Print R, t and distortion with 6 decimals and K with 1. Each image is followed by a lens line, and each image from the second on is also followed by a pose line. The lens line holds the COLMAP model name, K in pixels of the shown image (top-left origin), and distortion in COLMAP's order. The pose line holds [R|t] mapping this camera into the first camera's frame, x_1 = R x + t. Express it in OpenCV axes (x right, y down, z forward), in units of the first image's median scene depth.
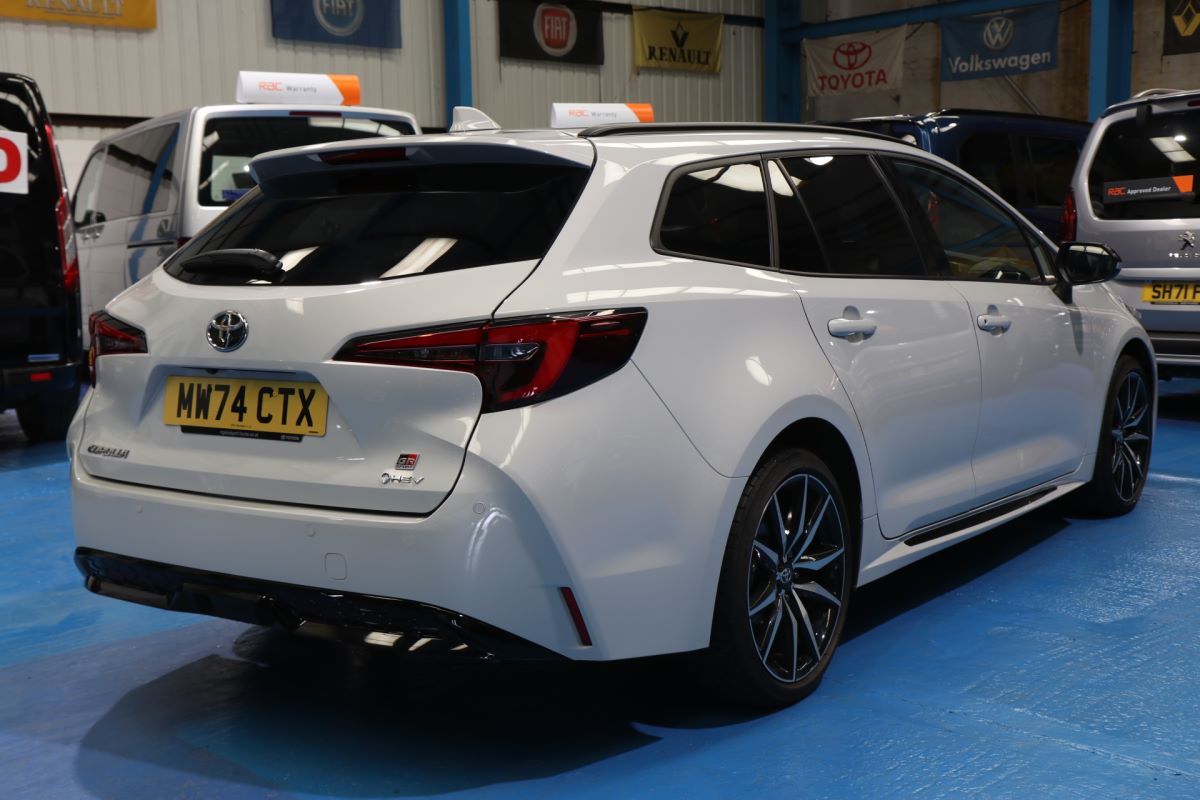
lens RADIAL K [[1457.7, 0, 600.0], [0, 1457.7, 400.0], [0, 0, 1]] dist [0.088250, 0.020618]
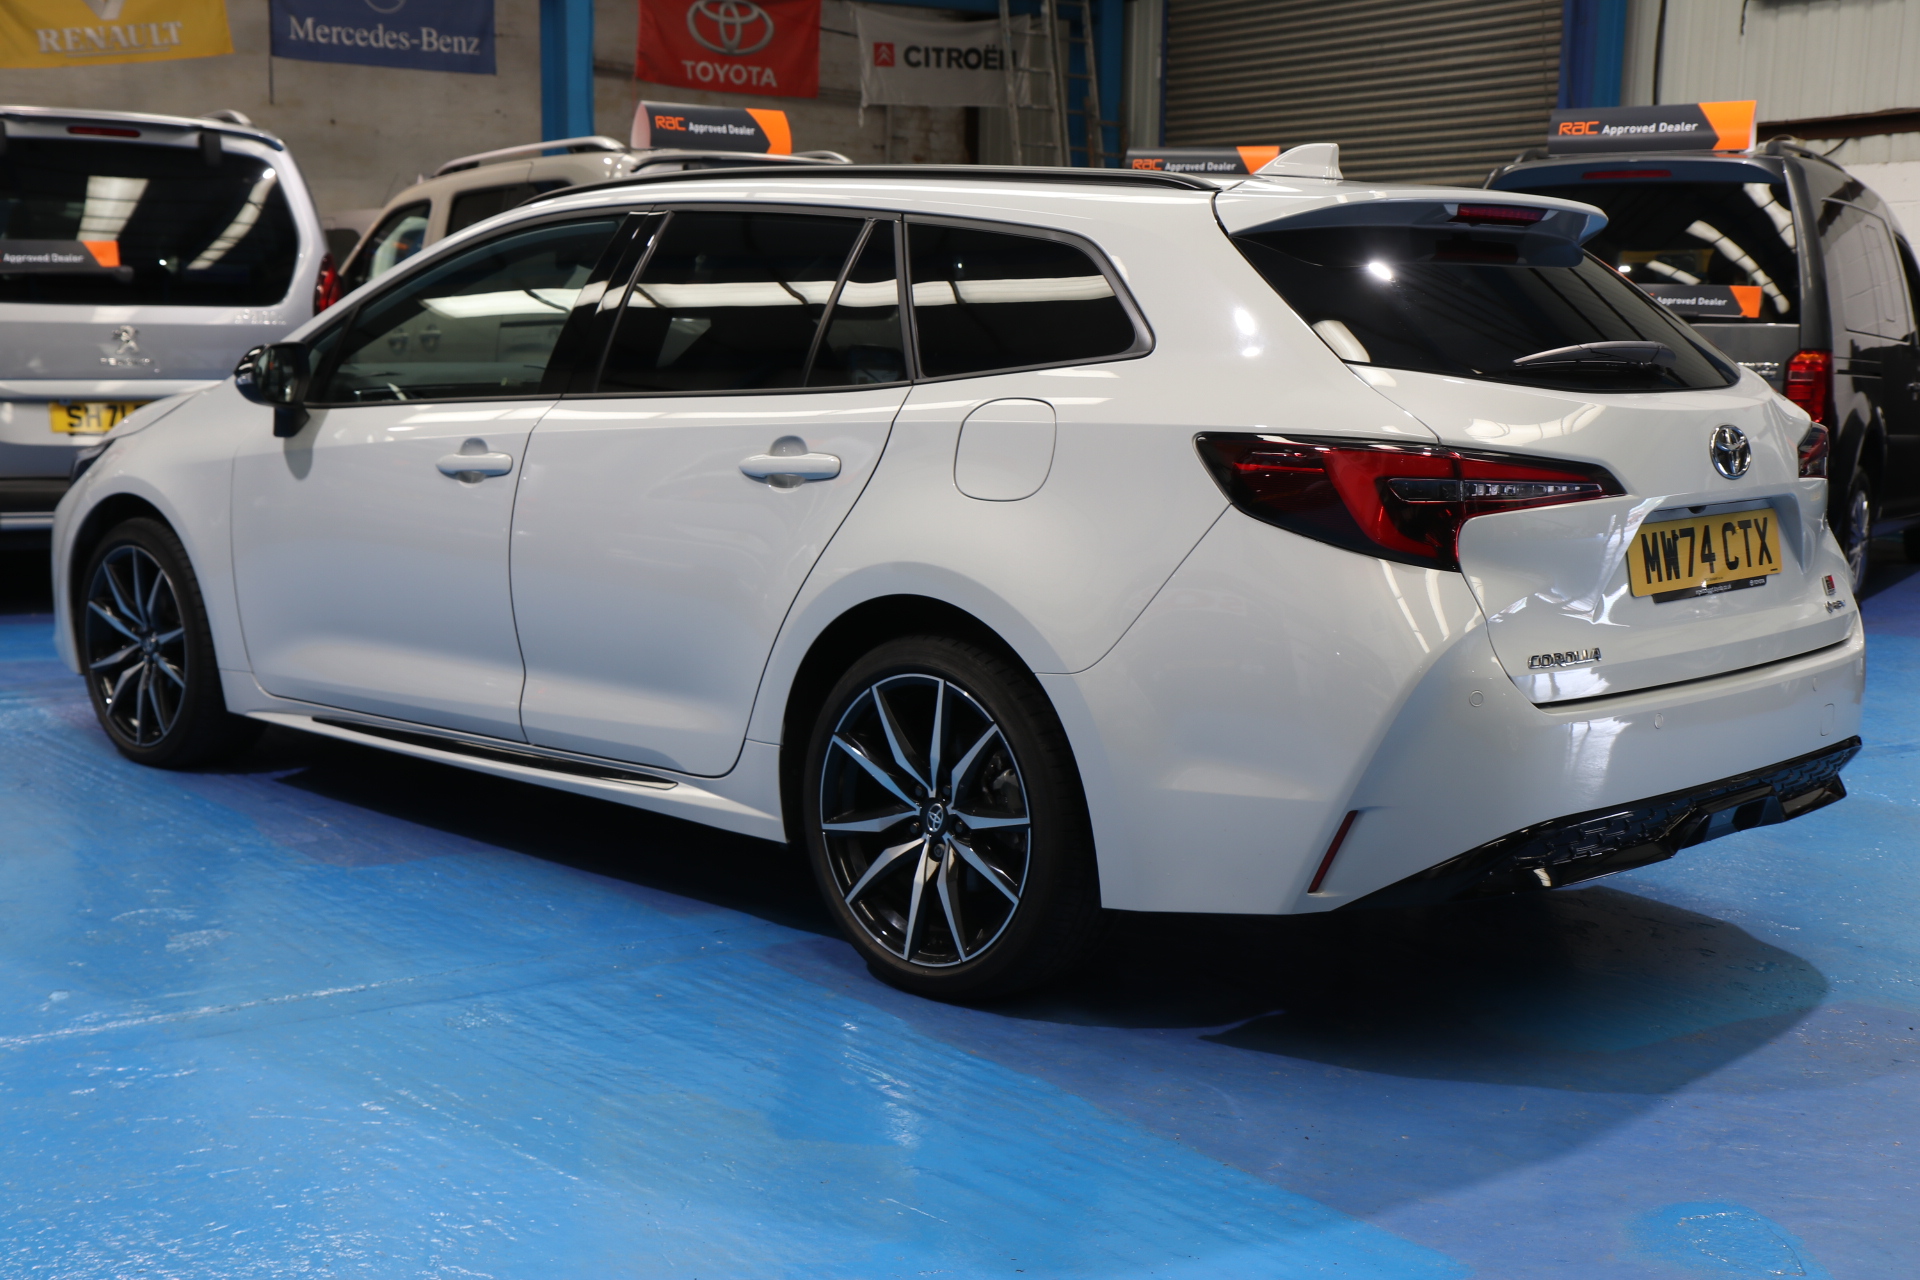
lens RADIAL K [[2332.3, 0, 960.0], [0, 2332.3, 640.0], [0, 0, 1]] dist [0.088250, 0.020618]
pose [[0.133633, -0.111165, 0.984776, -1.207501], [0.094574, 0.990584, 0.098987, -0.086783], [-0.986508, 0.079906, 0.142888, 0.986602]]
